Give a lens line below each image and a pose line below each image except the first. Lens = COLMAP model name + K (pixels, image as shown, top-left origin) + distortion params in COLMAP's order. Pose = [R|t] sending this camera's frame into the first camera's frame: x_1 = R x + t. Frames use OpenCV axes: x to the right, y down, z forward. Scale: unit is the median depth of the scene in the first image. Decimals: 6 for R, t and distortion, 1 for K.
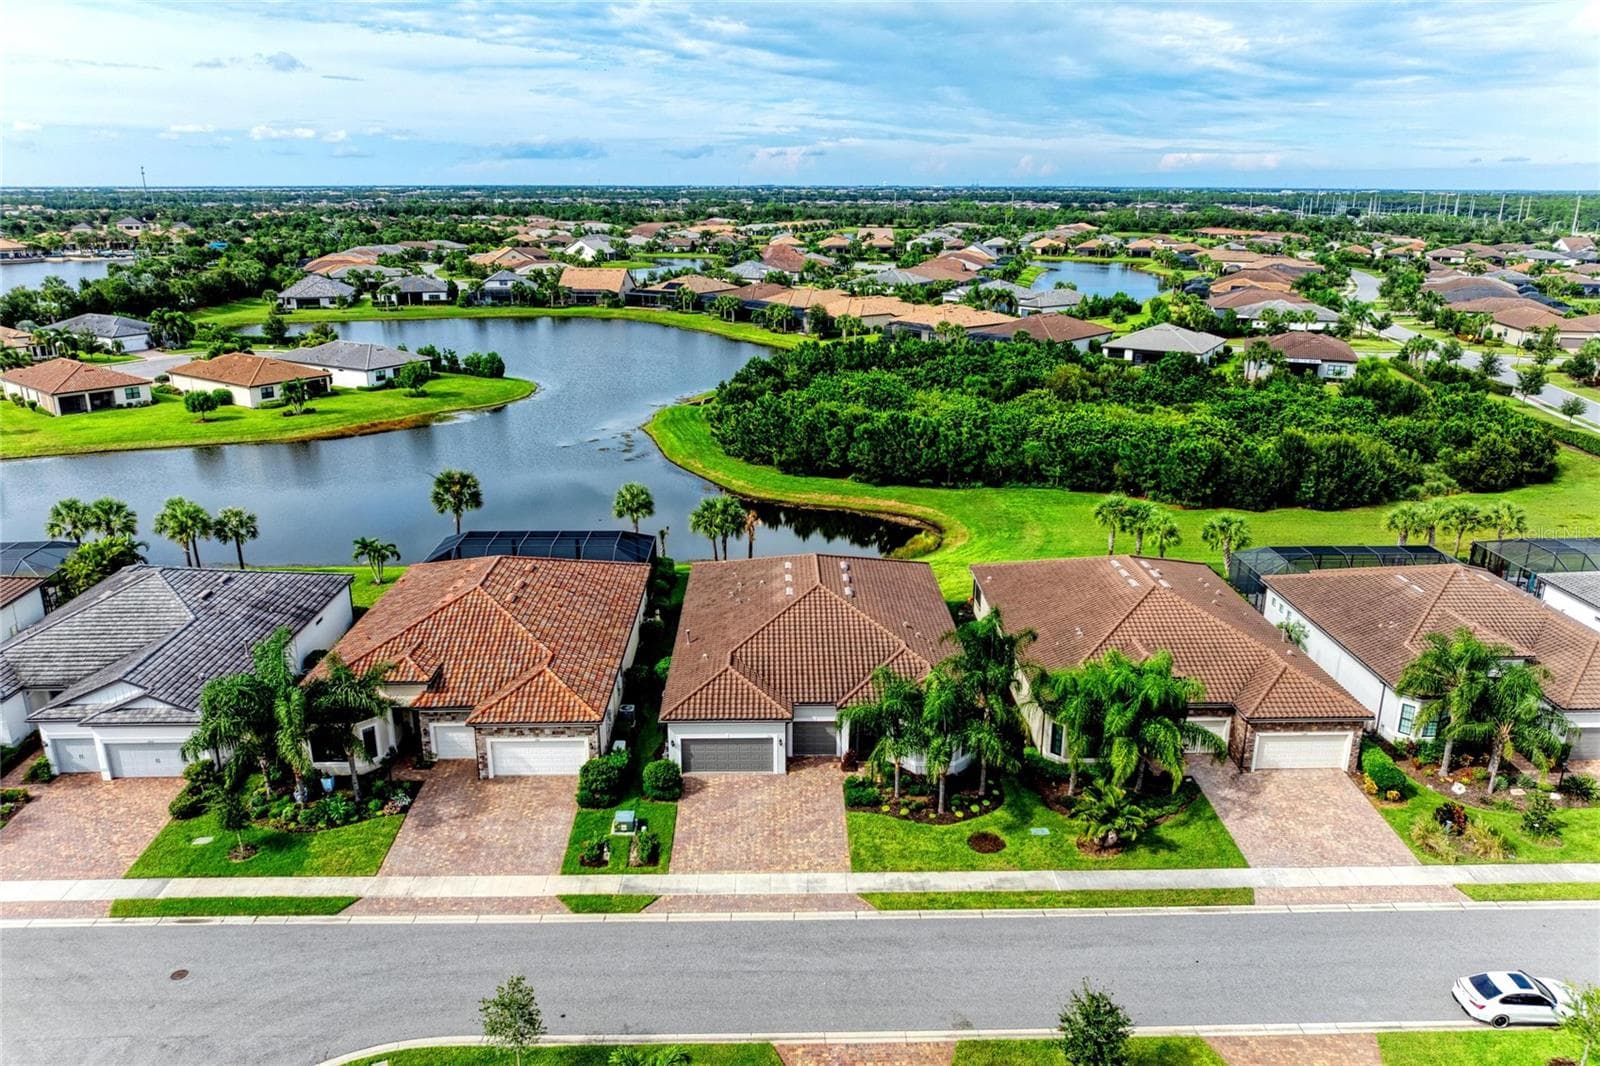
lens RADIAL K [[1120.2, 0, 800.0], [0, 1120.2, 533.0], [0, 0, 1]] dist [-0.013191, -0.005942]
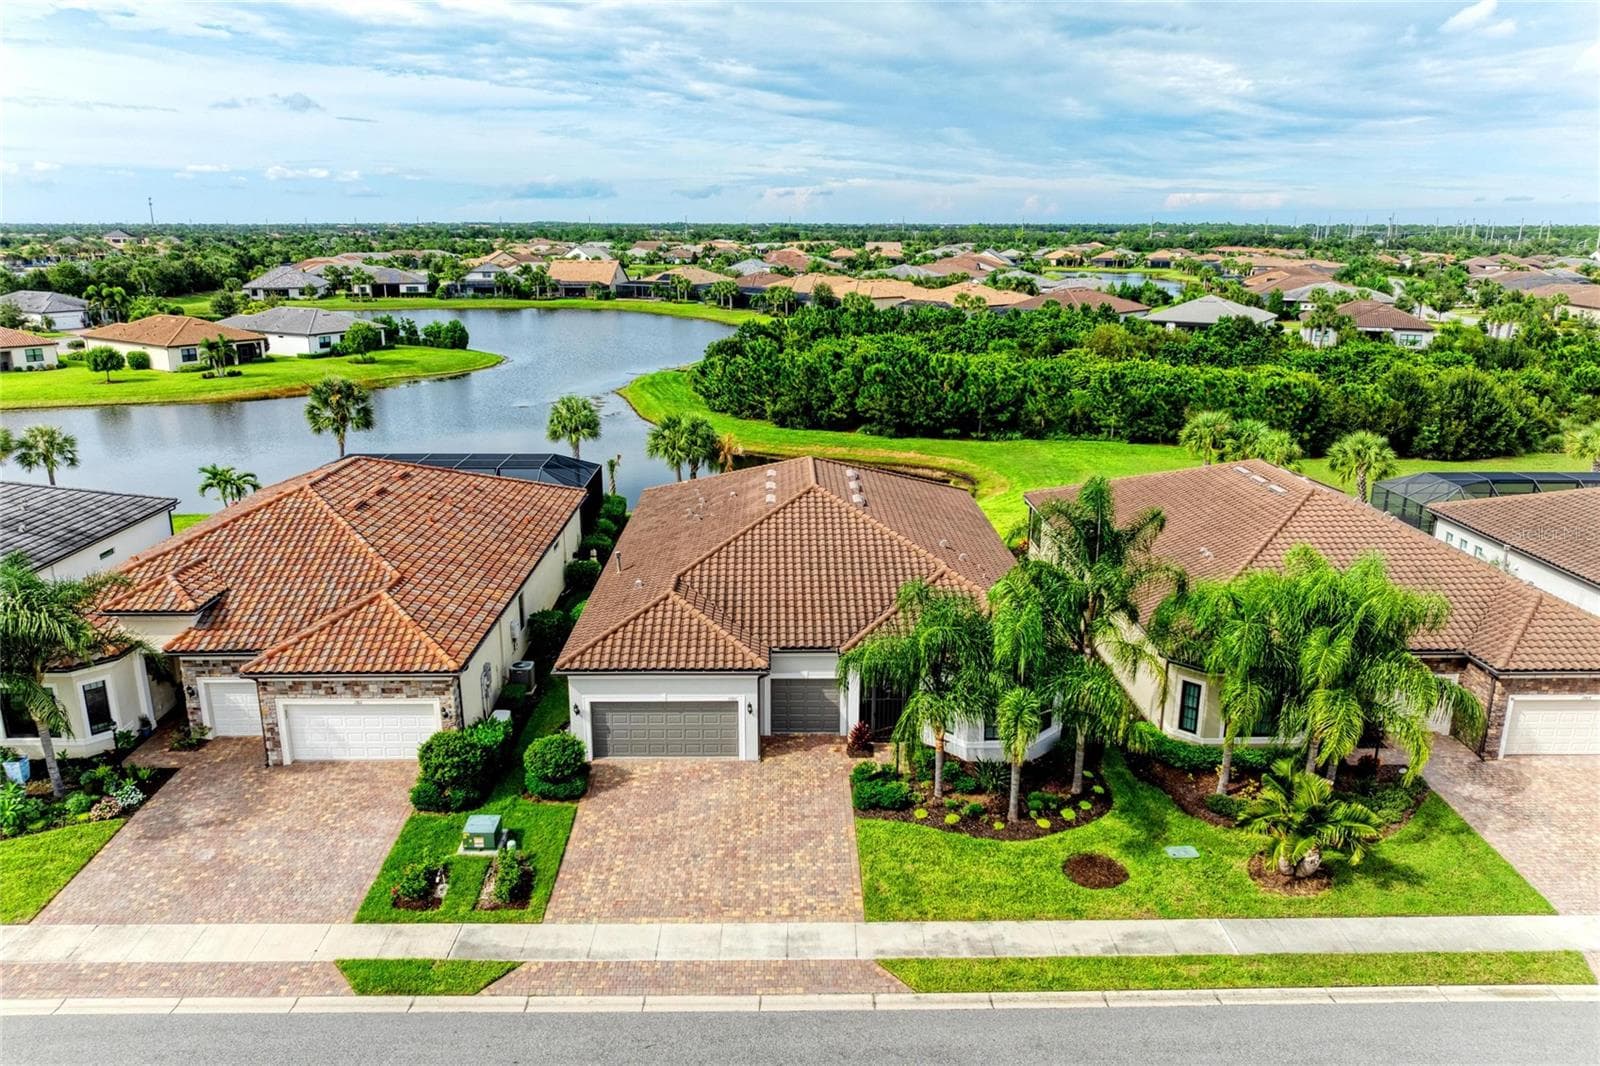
lens RADIAL K [[1120.2, 0, 800.0], [0, 1120.2, 533.0], [0, 0, 1]] dist [-0.013191, -0.005942]
pose [[0.999978, 0.001408, -0.006478, 0.014122], [-0.001618, 0.999469, -0.032532, 0.106466], [0.006429, 0.032541, 0.999450, 0.363356]]
